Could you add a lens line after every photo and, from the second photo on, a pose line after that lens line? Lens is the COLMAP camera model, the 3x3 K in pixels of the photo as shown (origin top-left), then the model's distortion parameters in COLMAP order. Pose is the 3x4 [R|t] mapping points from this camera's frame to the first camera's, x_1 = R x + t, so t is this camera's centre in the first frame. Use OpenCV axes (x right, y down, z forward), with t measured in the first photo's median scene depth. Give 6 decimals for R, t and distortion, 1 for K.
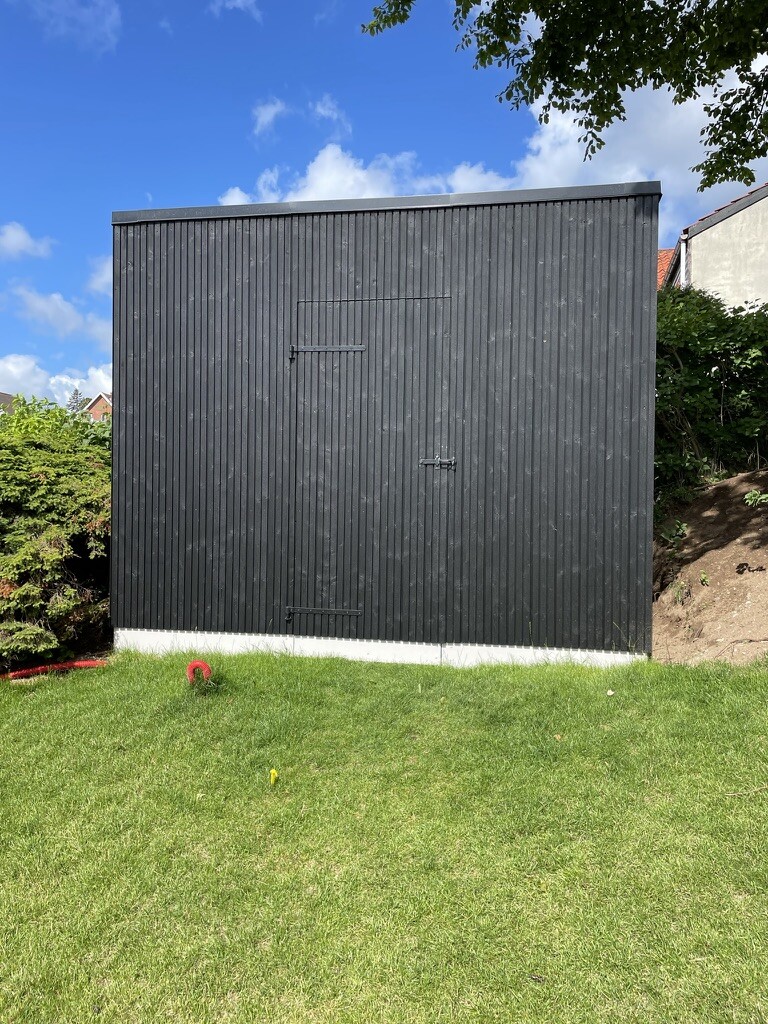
lens RADIAL K [[778.2, 0, 385.6], [0, 778.2, 508.9], [0, 0, 1]] dist [0.047324, -0.005610]
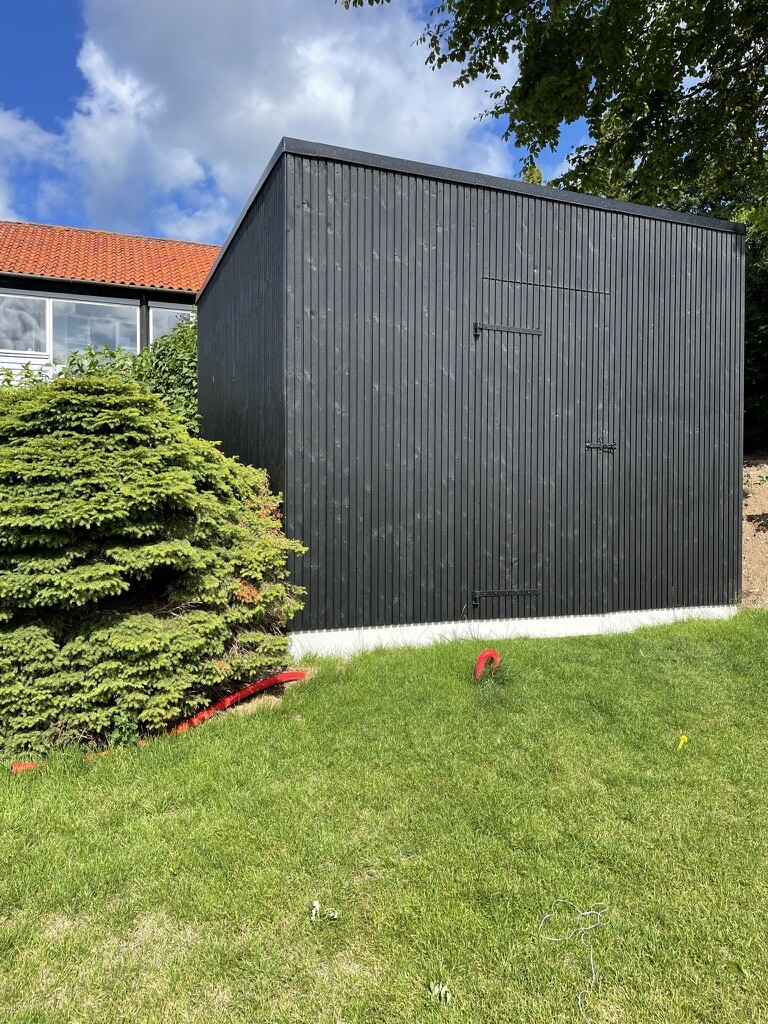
lens RADIAL K [[778.2, 0, 384.9], [0, 778.2, 512.1], [0, 0, 1]] dist [0.047324, -0.005610]
pose [[0.842239, -0.020459, 0.538717, -0.732746], [0.008861, 0.999670, 0.024110, 0.002229], [-0.539032, -0.015533, 0.842142, 0.238595]]
